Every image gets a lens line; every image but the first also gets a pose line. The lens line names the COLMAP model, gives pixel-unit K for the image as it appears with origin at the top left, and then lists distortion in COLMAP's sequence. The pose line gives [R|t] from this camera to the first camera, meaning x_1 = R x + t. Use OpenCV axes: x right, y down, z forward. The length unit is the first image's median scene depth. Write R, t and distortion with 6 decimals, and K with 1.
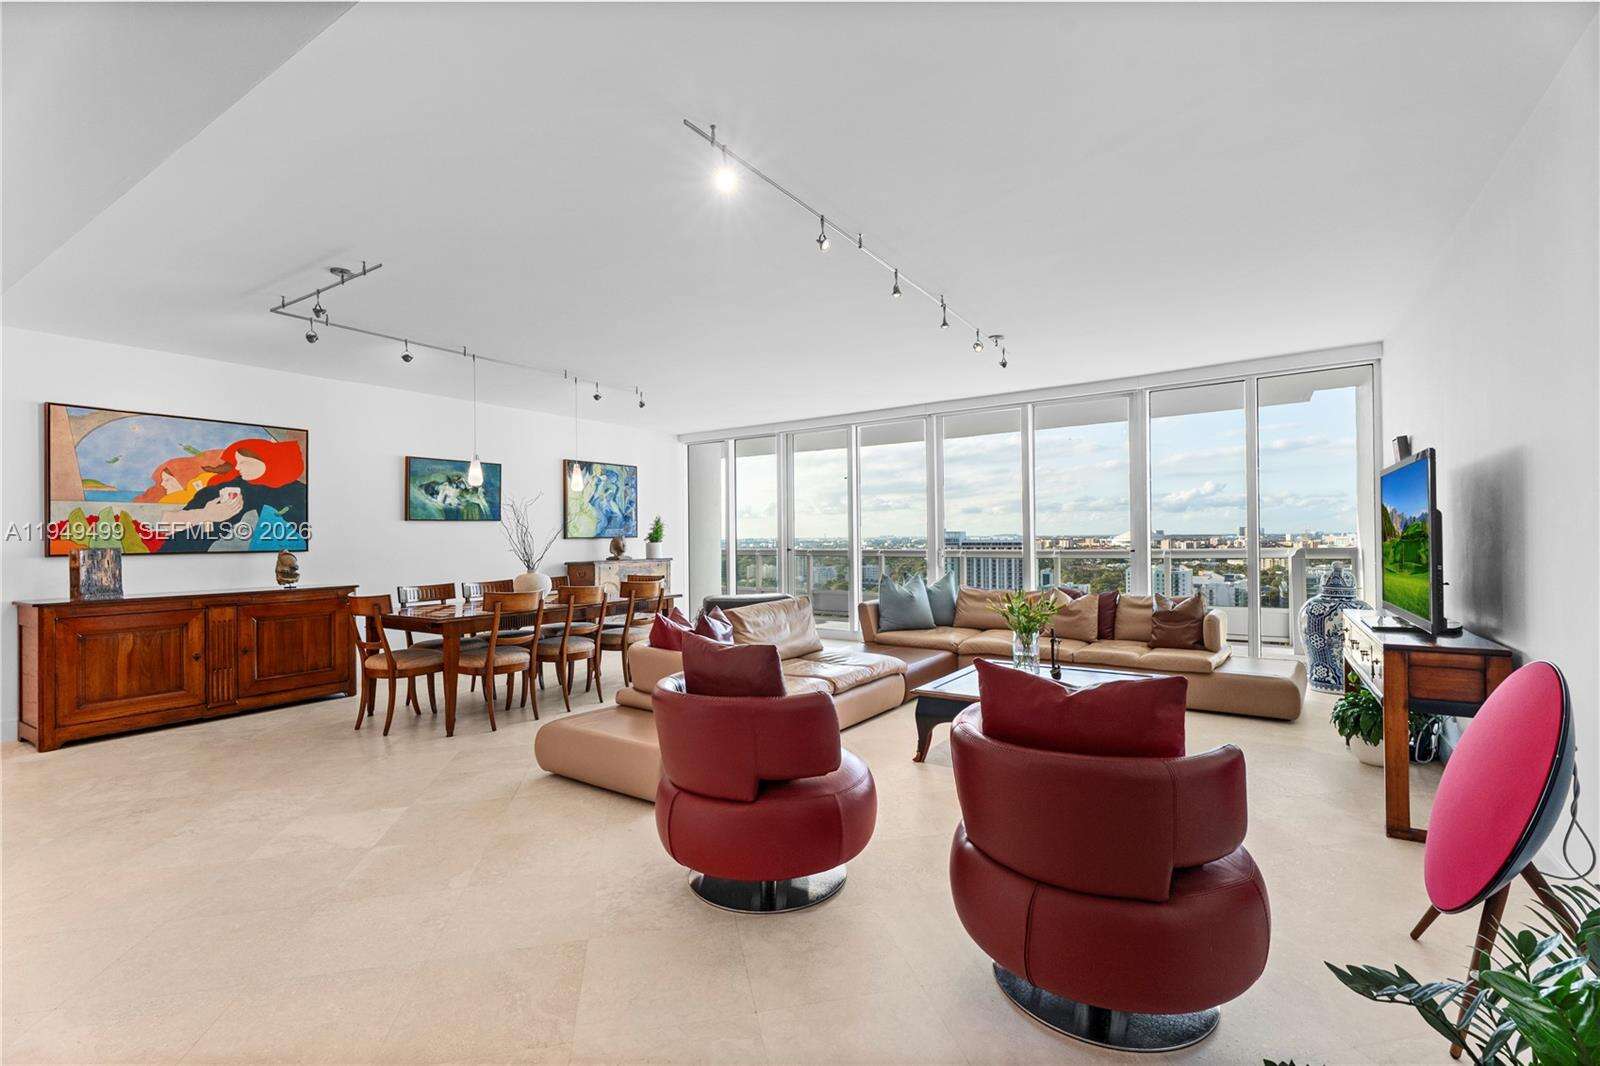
lens RADIAL K [[715.5, 0, 812.7], [0, 715.5, 526.7], [0, 0, 1]] dist [0.002353, -0.001283]
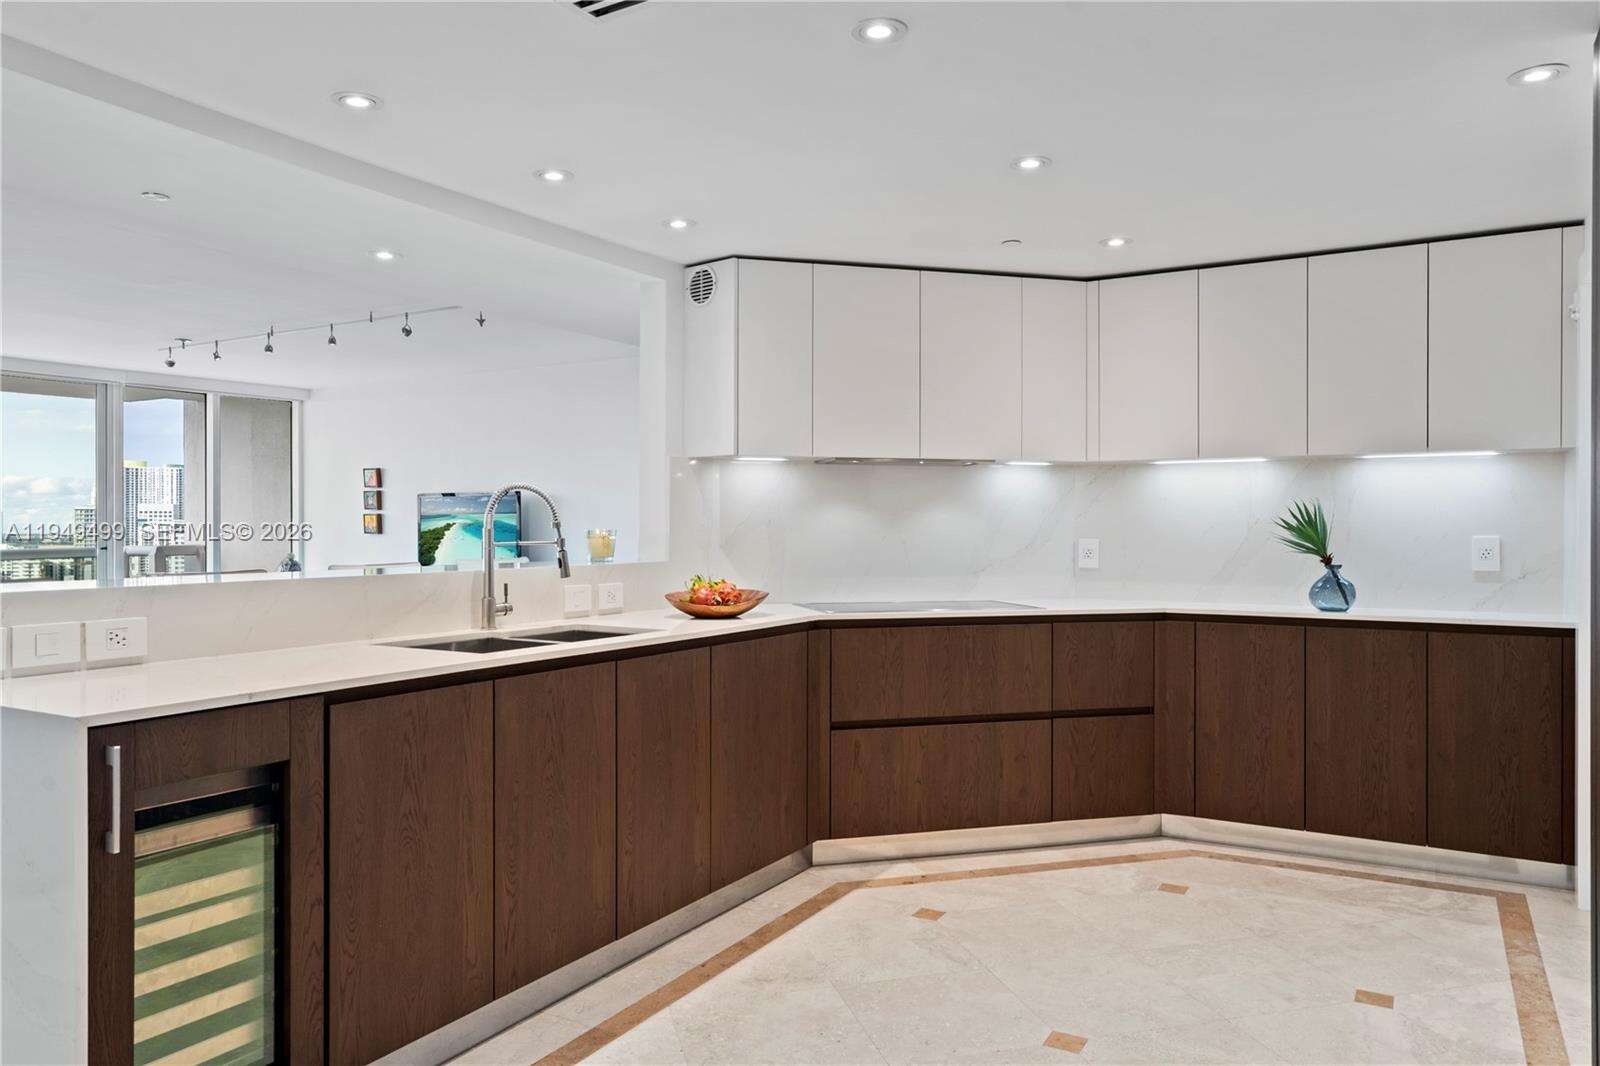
lens RADIAL K [[1074.6, 0, 789.2], [0, 1074.6, 522.0], [0, 0, 1]] dist [0.014854, -0.000584]
pose [[-0.036657, 0.016818, 0.999186, -1.200128], [-0.010302, 0.999799, -0.017206, 0.014427], [-0.999275, -0.010924, -0.036477, 0.162915]]
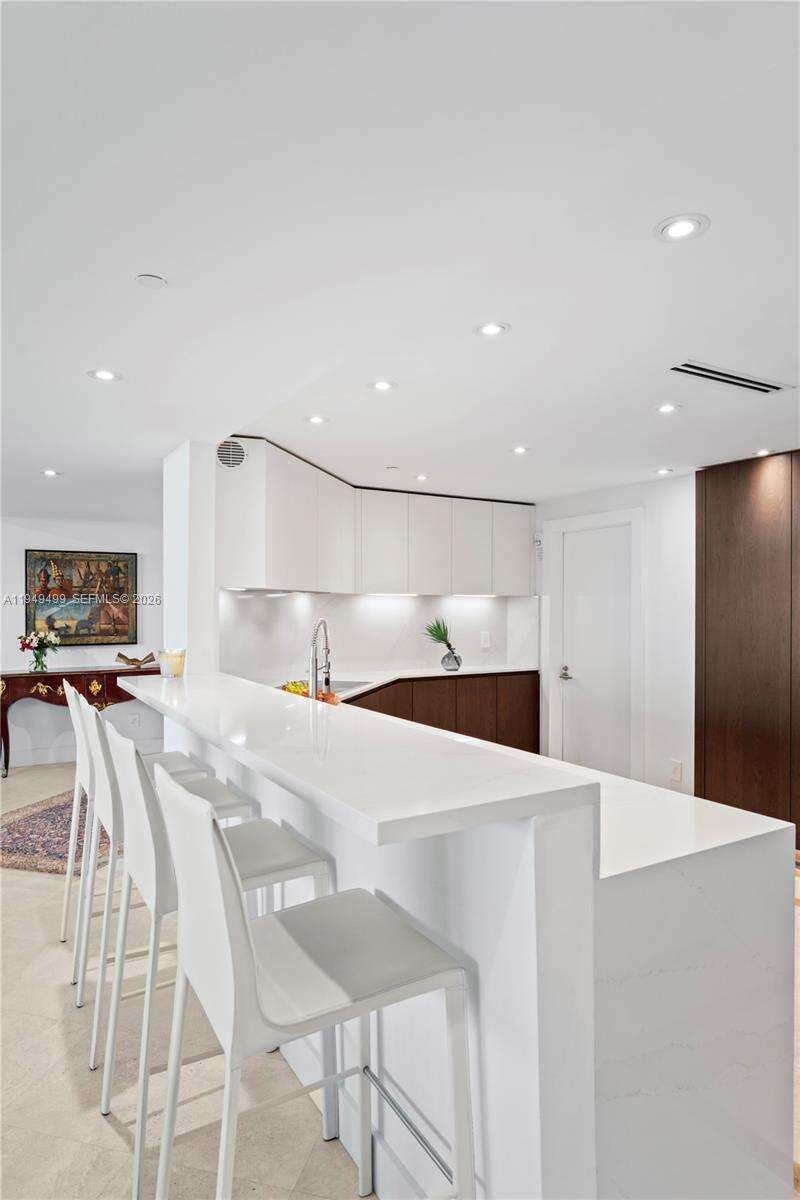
lens RADIAL K [[706.7, 0, 400.3], [0, 706.7, 610.9], [0, 0, 1]] dist [-0.016140, 0.001982]
pose [[-0.890341, 0.006766, 0.455243, -0.878118], [0.003807, 0.999965, -0.007417, -0.017056], [-0.455277, -0.004871, -0.890336, 0.670972]]
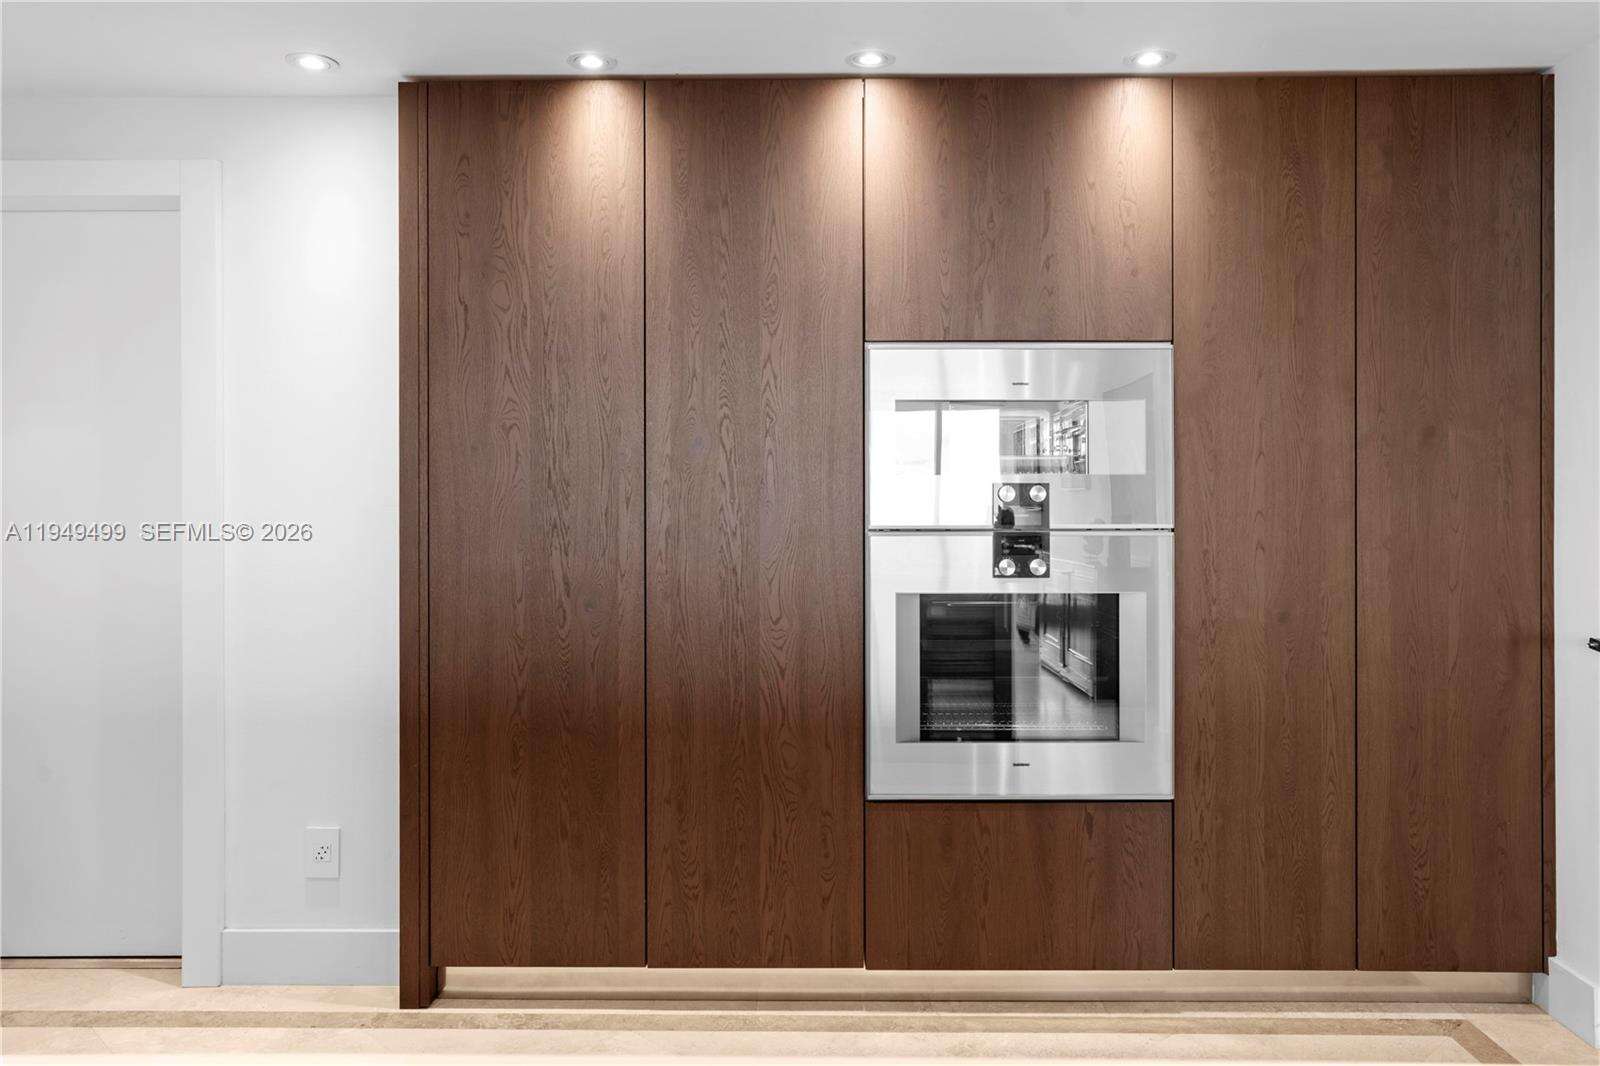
lens RADIAL K [[1141.8, 0, 798.8], [0, 1141.8, 532.7], [0, 0, 1]] dist [-0.006642, 0.004808]
pose [[-0.854479, 0.013913, -0.519299, -0.708700], [0.016594, 0.999862, -0.000516, 0.021953], [0.519220, -0.009058, -0.854592, 0.352478]]
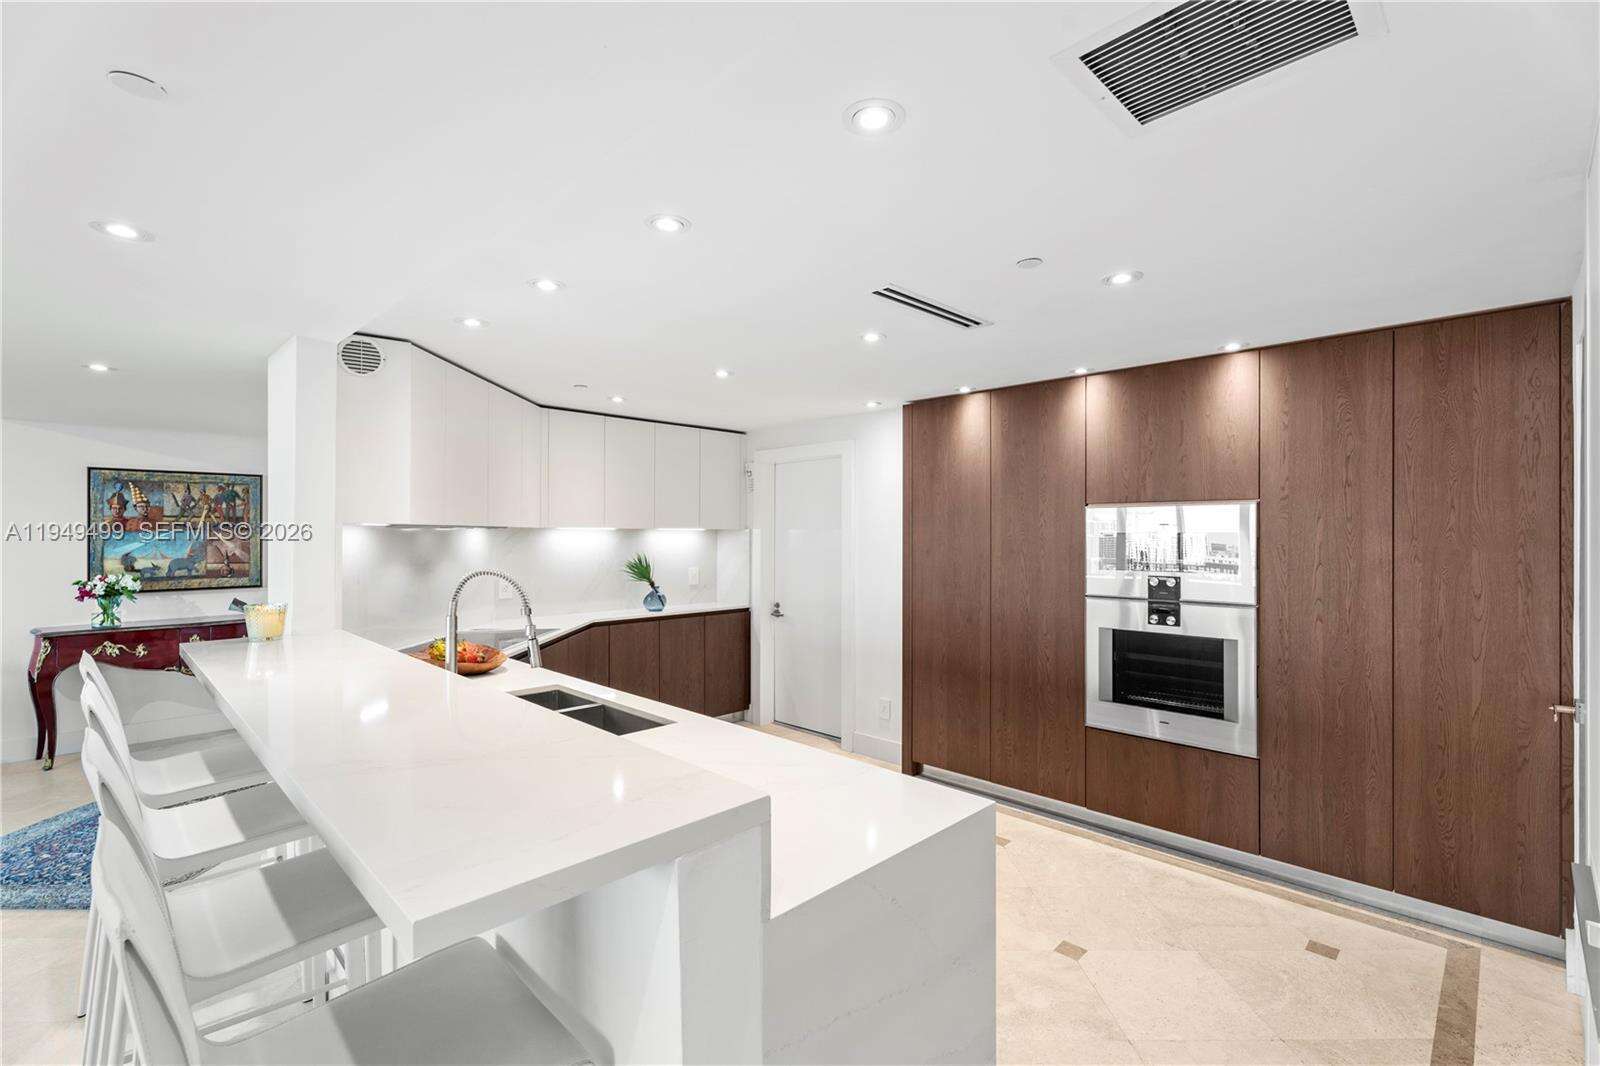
lens RADIAL K [[715.5, 0, 810.8], [0, 715.5, 534.4], [0, 0, 1]] dist [0.002353, -0.001283]
pose [[-0.977787, 0.009571, 0.209384, -0.879731], [0.007201, 0.999901, -0.012078, -0.026106], [-0.209479, -0.010302, -0.977759, 0.615621]]
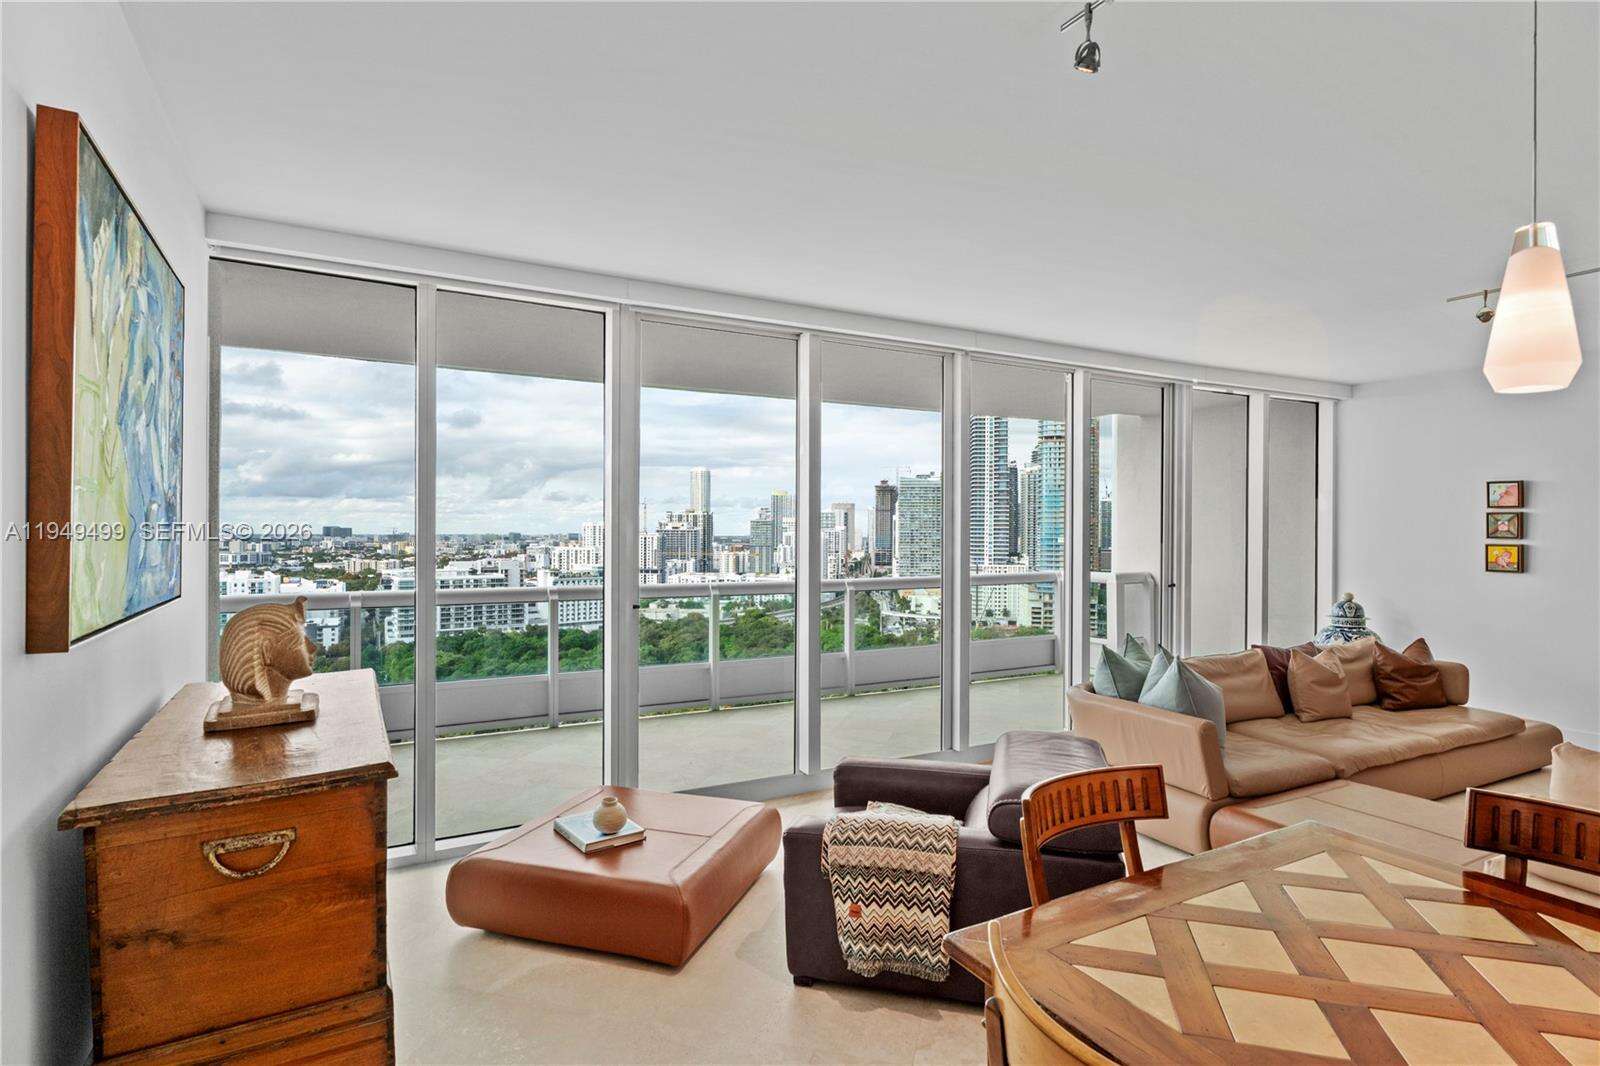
lens RADIAL K [[789.4, 0, 796.0], [0, 789.4, 540.3], [0, 0, 1]] dist [-0.007064, -0.001727]
pose [[0.465481, 0.006430, 0.885034, -0.599610], [-0.021740, 0.999755, 0.004171, -0.013787], [-0.884791, -0.021182, 0.465507, 1.124347]]
